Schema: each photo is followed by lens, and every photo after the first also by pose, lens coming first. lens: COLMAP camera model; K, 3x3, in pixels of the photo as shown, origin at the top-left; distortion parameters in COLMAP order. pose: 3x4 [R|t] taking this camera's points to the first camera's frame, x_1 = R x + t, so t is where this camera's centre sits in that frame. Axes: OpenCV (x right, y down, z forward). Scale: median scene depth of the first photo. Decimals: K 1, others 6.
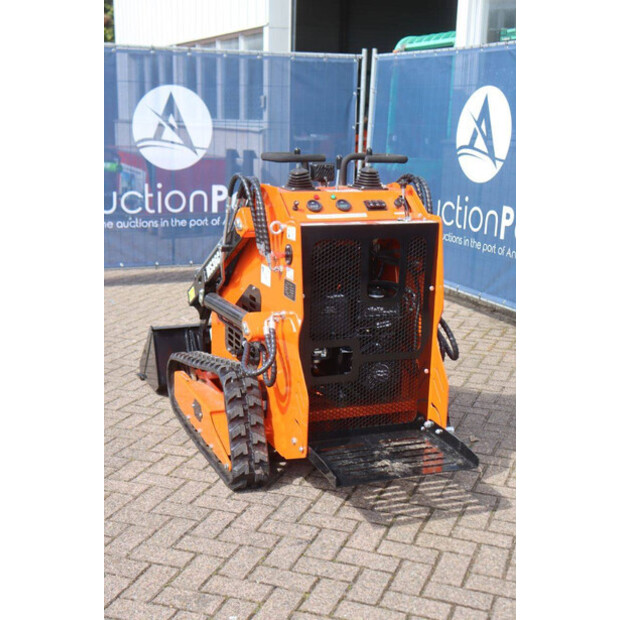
lens RADIAL K [[880.4, 0, 300.6], [0, 880.4, 310.2], [0, 0, 1]] dist [0.069275, 0.027873]
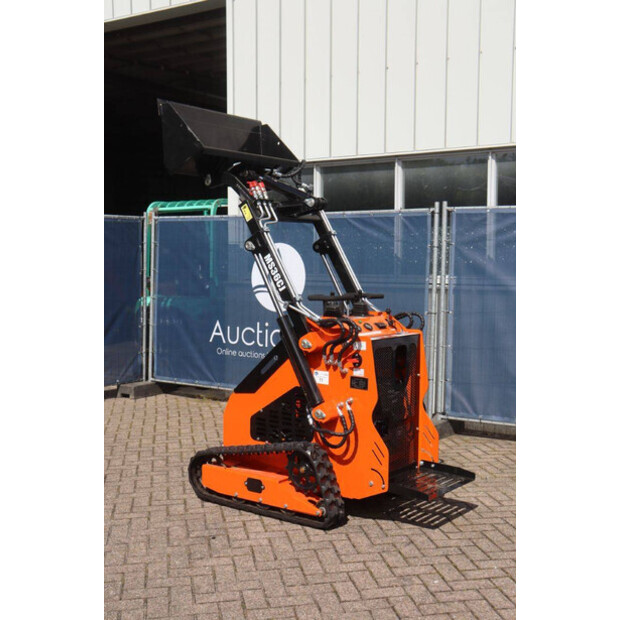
lens RADIAL K [[821.2, 0, 310.0], [0, 821.2, 310.0], [0, 0, 1]] dist [0.030398, 0.052872]
pose [[0.852045, -0.048480, 0.521218, -0.703682], [0.125058, 0.985722, -0.112750, 0.001760], [-0.508310, 0.161251, 0.845943, -0.153532]]
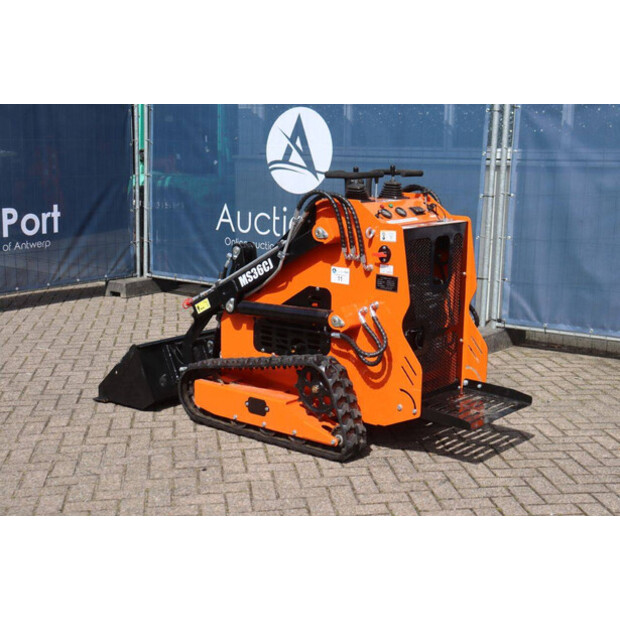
lens RADIAL K [[966.8, 0, 310.0], [0, 966.8, 310.0], [0, 0, 1]] dist [0.095412, 0.154226]
pose [[0.874420, -0.099314, 0.474896, -0.635011], [0.112781, 0.993620, 0.000131, 0.001442], [-0.471879, 0.053445, 0.880042, -0.100516]]
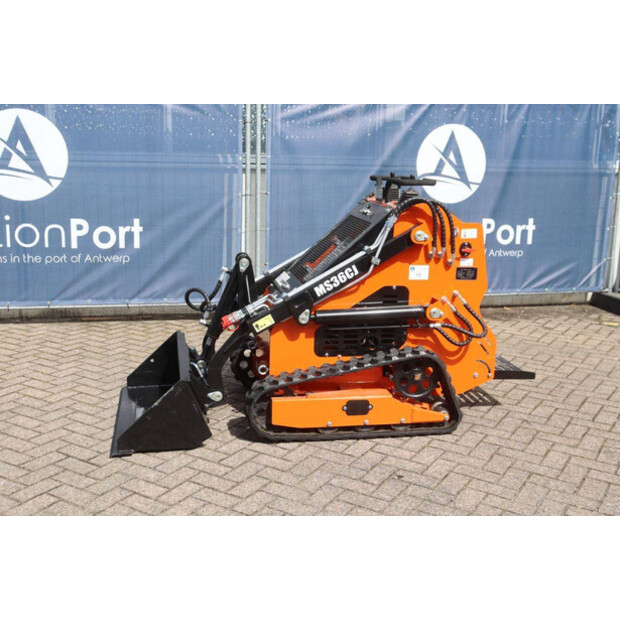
lens RADIAL K [[755.7, 0, 310.0], [0, 755.7, 310.0], [0, 0, 1]] dist [-0.004713, 0.070200]
pose [[0.186908, -0.224762, 0.956320, -1.063894], [0.192863, 0.962926, 0.188620, -0.210542], [-0.963260, 0.149184, 0.223327, 0.841606]]
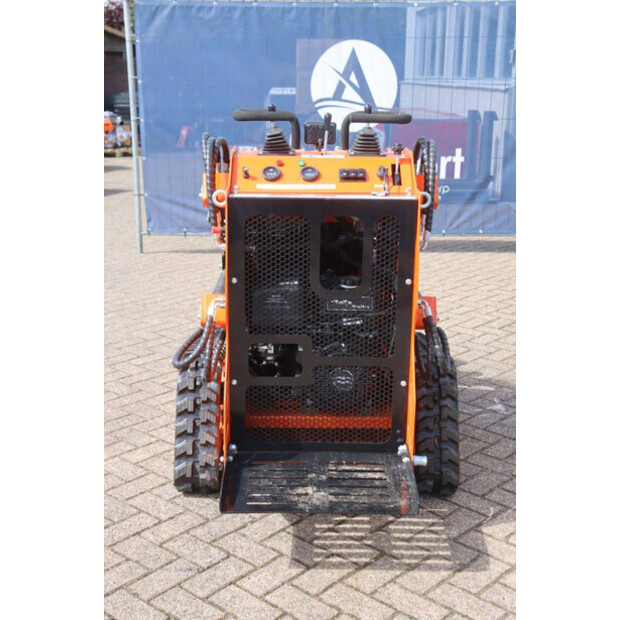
lens RADIAL K [[880.4, 0, 300.6], [0, 880.4, 310.2], [0, 0, 1]] dist [0.069275, 0.027873]
pose [[0.929317, 0.083465, -0.359728, 0.310963], [-0.069255, 0.996231, 0.052234, -0.030431], [0.362731, -0.023629, 0.931594, 0.199265]]
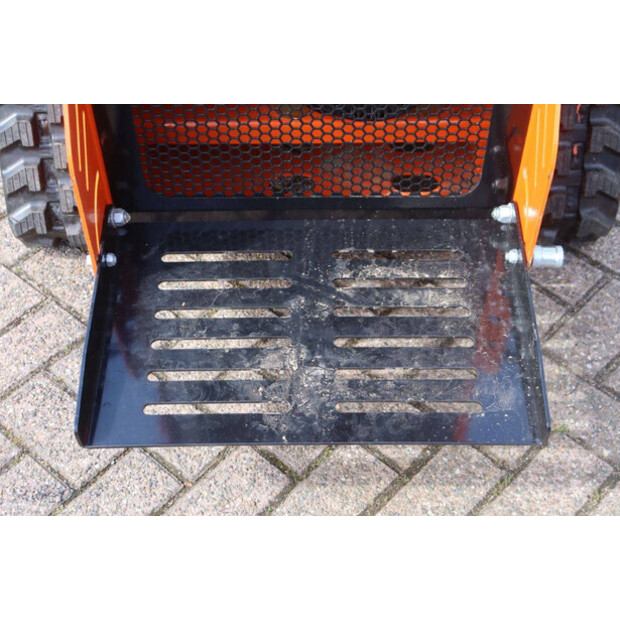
lens RADIAL K [[1028.9, 0, 310.0], [0, 1028.9, 310.0], [0, 0, 1]] dist [0.140603, 0.075222]
pose [[0.931224, 0.257537, -0.257868, 0.173302], [-0.050722, 0.792260, 0.608072, -0.081405], [0.360899, -0.553172, 0.750835, 0.588972]]
